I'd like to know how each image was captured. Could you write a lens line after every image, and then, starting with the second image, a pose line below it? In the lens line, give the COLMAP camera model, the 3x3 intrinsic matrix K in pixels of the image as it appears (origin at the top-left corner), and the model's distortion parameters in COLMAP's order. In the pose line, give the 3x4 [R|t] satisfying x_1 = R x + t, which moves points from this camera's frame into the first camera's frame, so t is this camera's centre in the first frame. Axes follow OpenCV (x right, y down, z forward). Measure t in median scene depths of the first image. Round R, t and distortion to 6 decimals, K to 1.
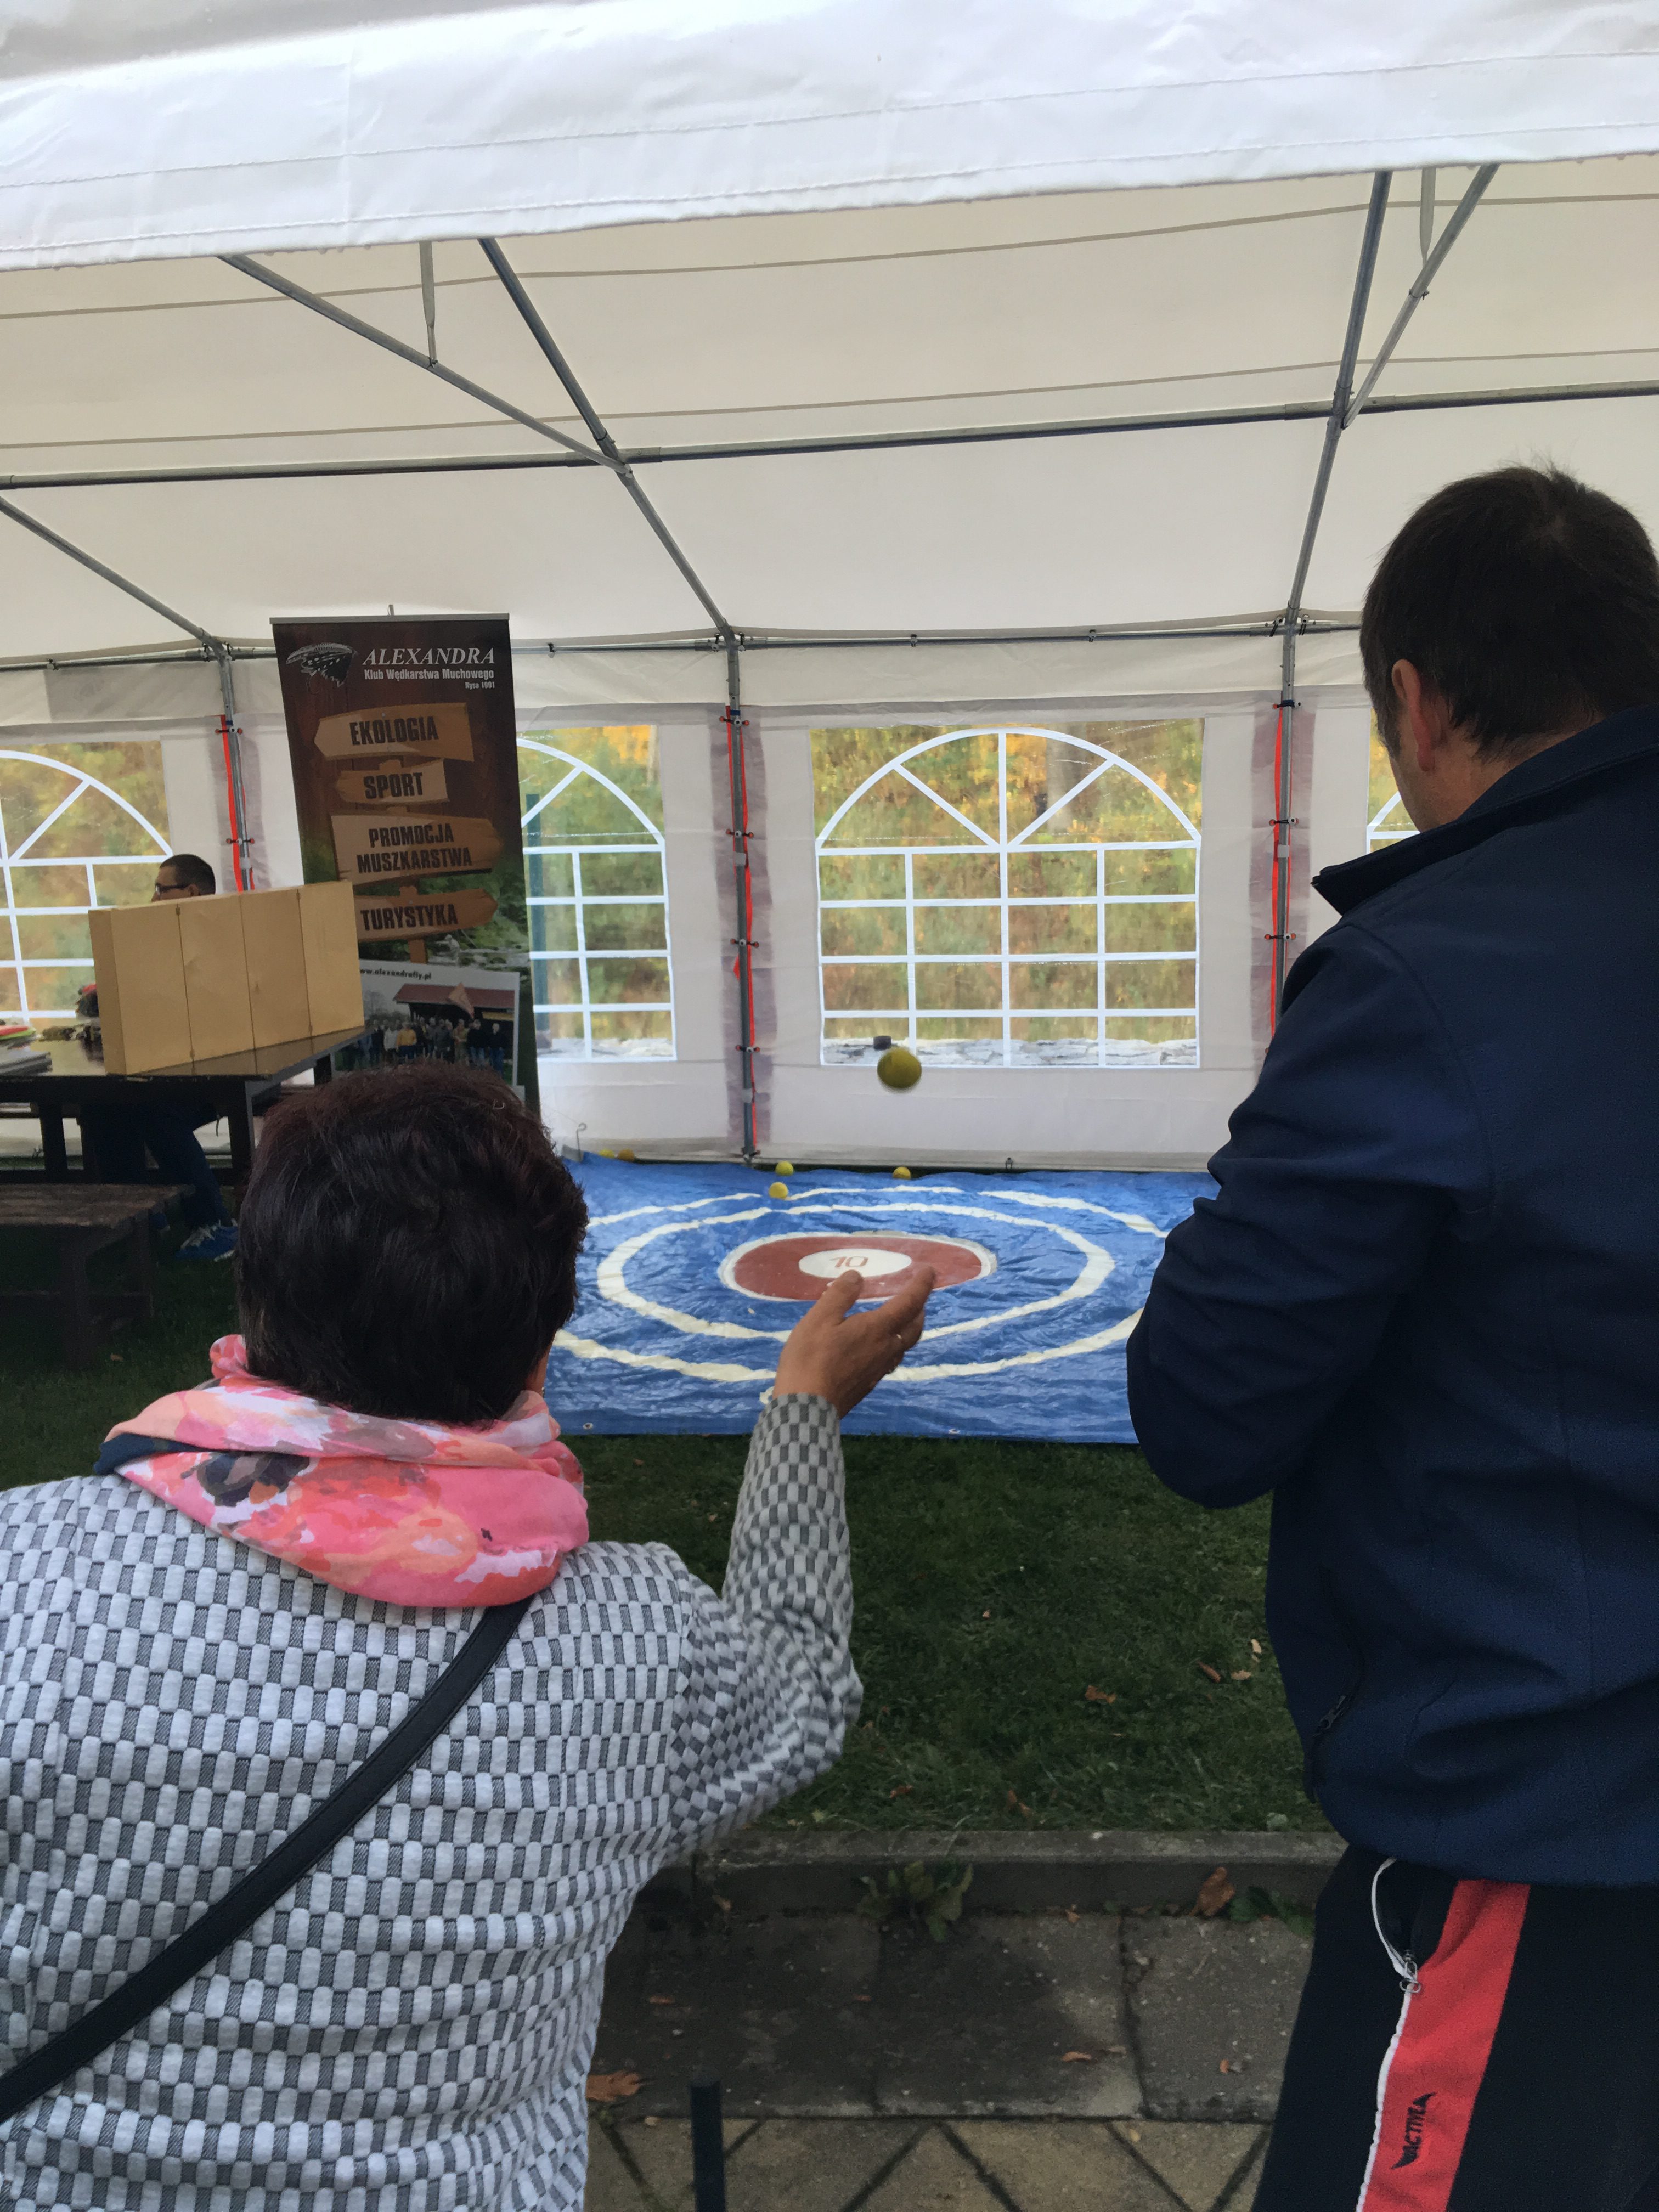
lens RADIAL K [[1866.0, 0, 829.5], [0, 1866.0, 1106.0], [0, 0, 1]] dist [0.034360, -0.011018]
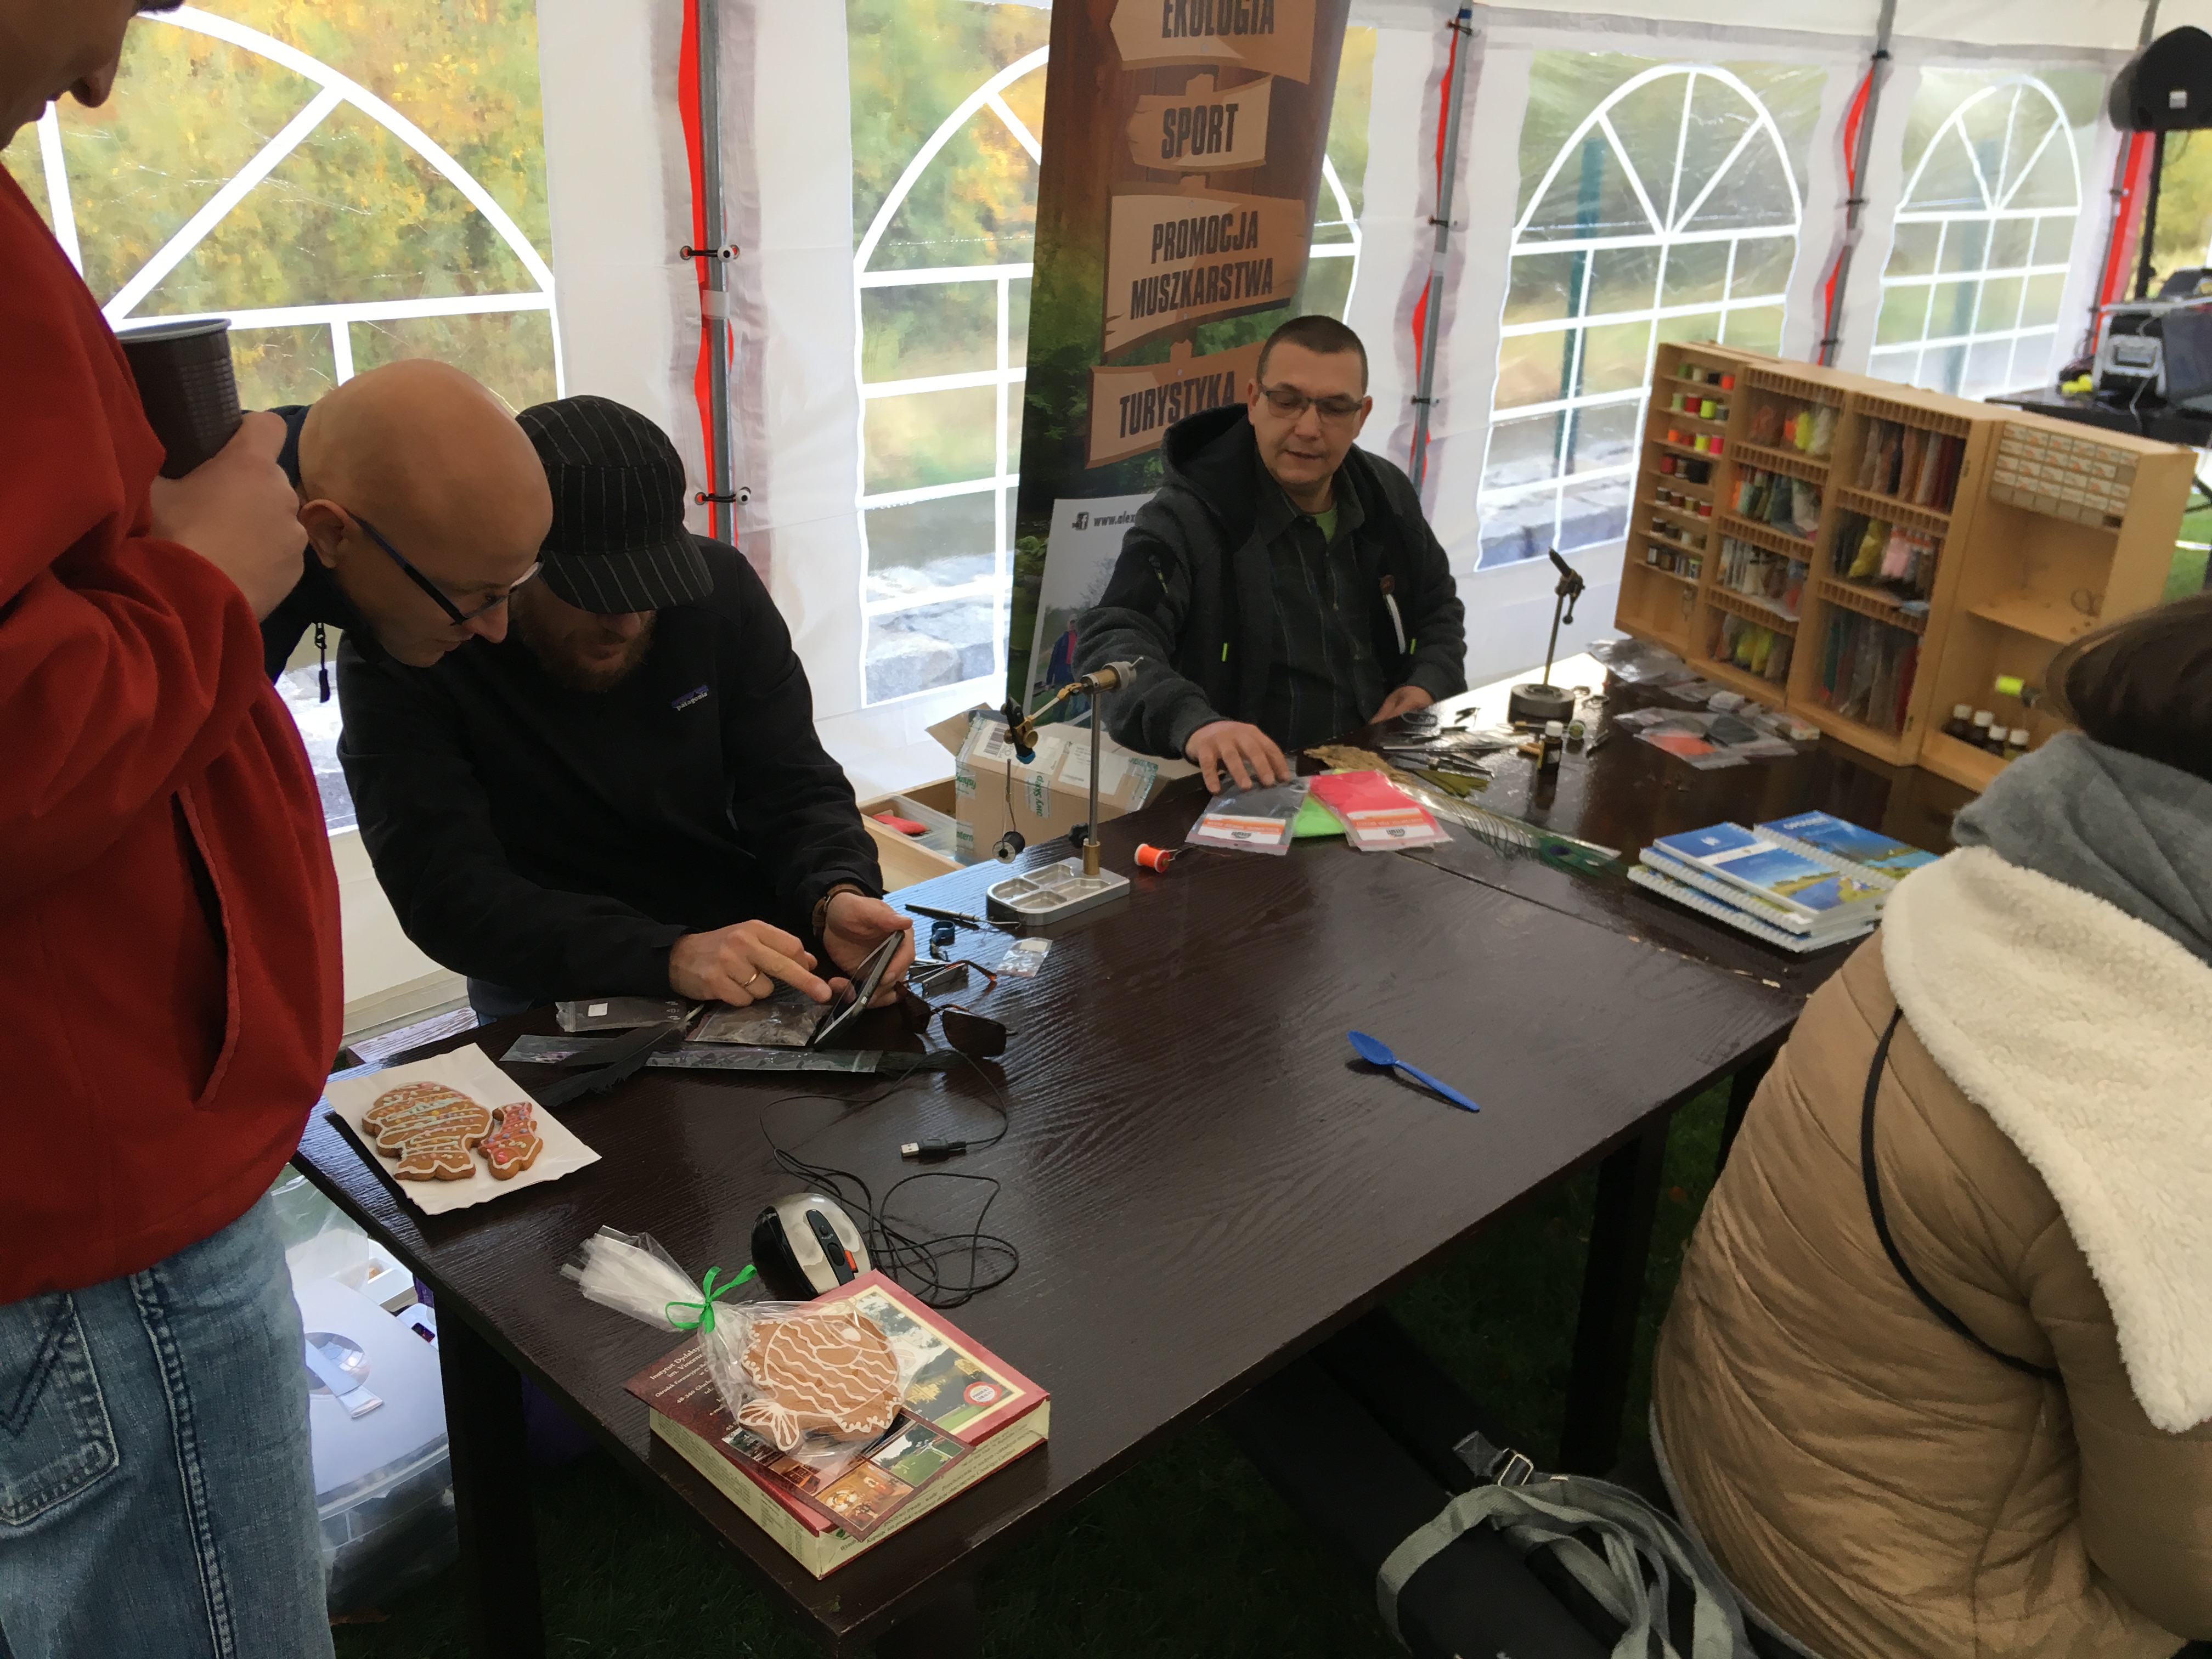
lens RADIAL K [[1866.0, 0, 1106.0], [0, 1866.0, 829.5], [0, 0, 1]] dist [0.034360, -0.011018]
pose [[0.612617, -0.254380, 0.748325, -0.654860], [0.111411, 0.965132, 0.236873, -0.113111], [-0.782488, -0.061741, 0.619597, 0.700402]]
